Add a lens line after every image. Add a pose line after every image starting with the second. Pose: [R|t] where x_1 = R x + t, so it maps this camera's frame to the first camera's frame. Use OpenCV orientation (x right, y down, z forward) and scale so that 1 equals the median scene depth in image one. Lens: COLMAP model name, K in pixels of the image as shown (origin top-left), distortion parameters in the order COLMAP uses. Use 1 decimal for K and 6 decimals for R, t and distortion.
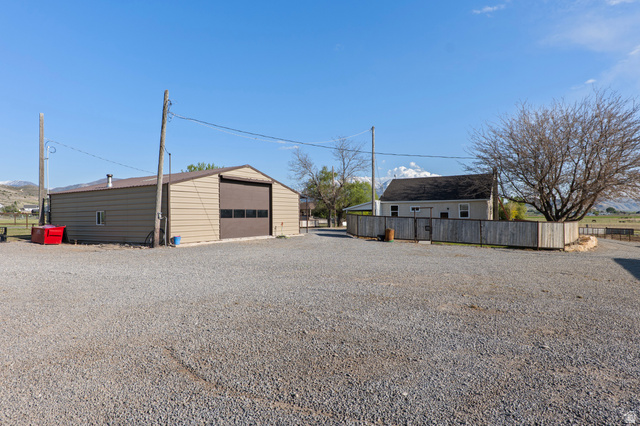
lens RADIAL K [[371.2, 0, 318.3], [0, 371.2, 212.2], [0, 0, 1]] dist [0.008550, 0.001167]
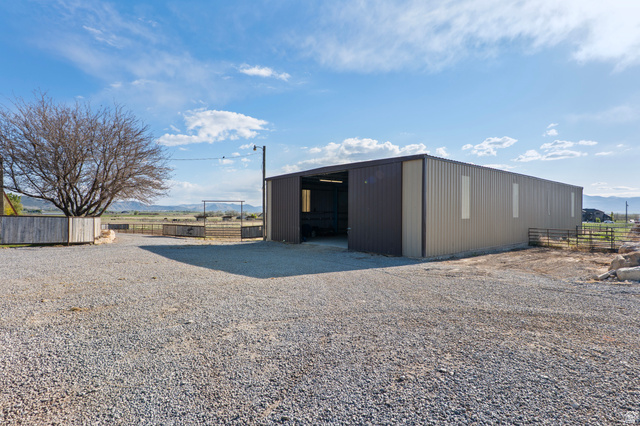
lens RADIAL K [[332.8, 0, 319.6], [0, 332.8, 211.8], [0, 0, 1]] dist [-0.003657, -0.000059]
pose [[0.306596, 0.014072, 0.951736, -0.042991], [-0.011838, 0.999870, -0.010970, 0.011929], [-0.951766, -0.007904, 0.306722, 0.081166]]
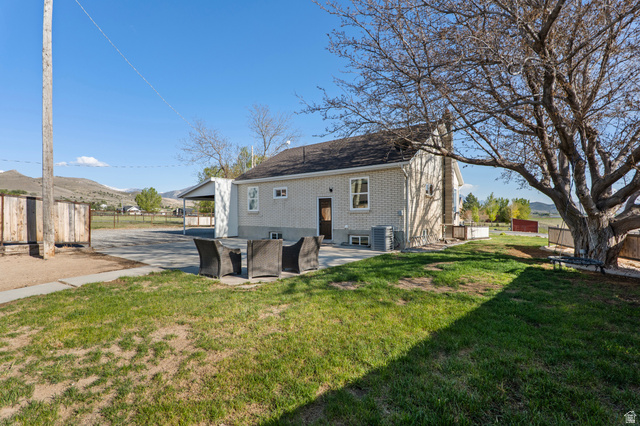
lens RADIAL K [[292.3, 0, 321.8], [0, 292.3, 215.2], [0, 0, 1]] dist [-0.003740, -0.000617]
pose [[0.994504, 0.008381, -0.104362, 0.514333], [-0.007946, 0.999958, 0.004587, 0.028456], [0.104396, -0.003733, 0.994529, 0.862741]]
